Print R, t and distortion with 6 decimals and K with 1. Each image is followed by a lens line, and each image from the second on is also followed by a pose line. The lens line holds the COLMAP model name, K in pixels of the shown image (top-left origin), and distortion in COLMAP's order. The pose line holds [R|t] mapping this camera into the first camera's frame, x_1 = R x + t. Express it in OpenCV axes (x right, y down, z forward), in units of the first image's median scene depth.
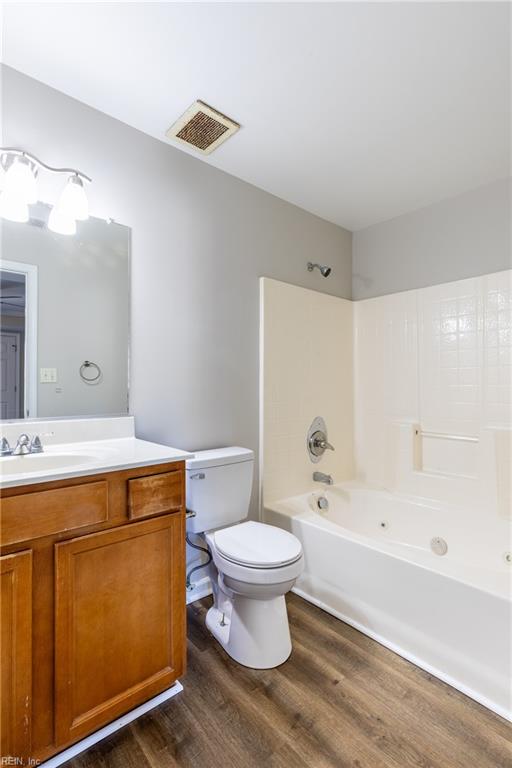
lens RADIAL K [[359.8, 0, 256.8], [0, 359.8, 384.5], [0, 0, 1]] dist [-0.004656, -0.000132]
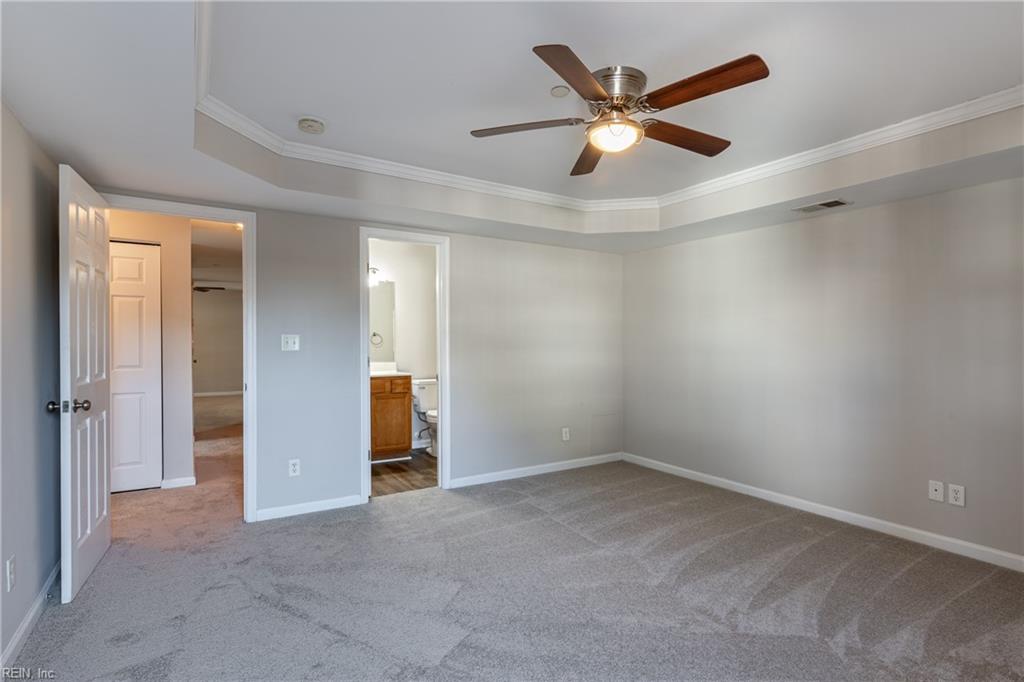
lens RADIAL K [[525.7, 0, 512.1], [0, 525.7, 342.1], [0, 0, 1]] dist [-0.005387, -0.000707]
pose [[0.987836, 0.005174, -0.155412, 1.364483], [-0.001996, 0.999786, 0.020602, -0.168594], [0.155485, -0.020042, 0.987635, -3.301422]]
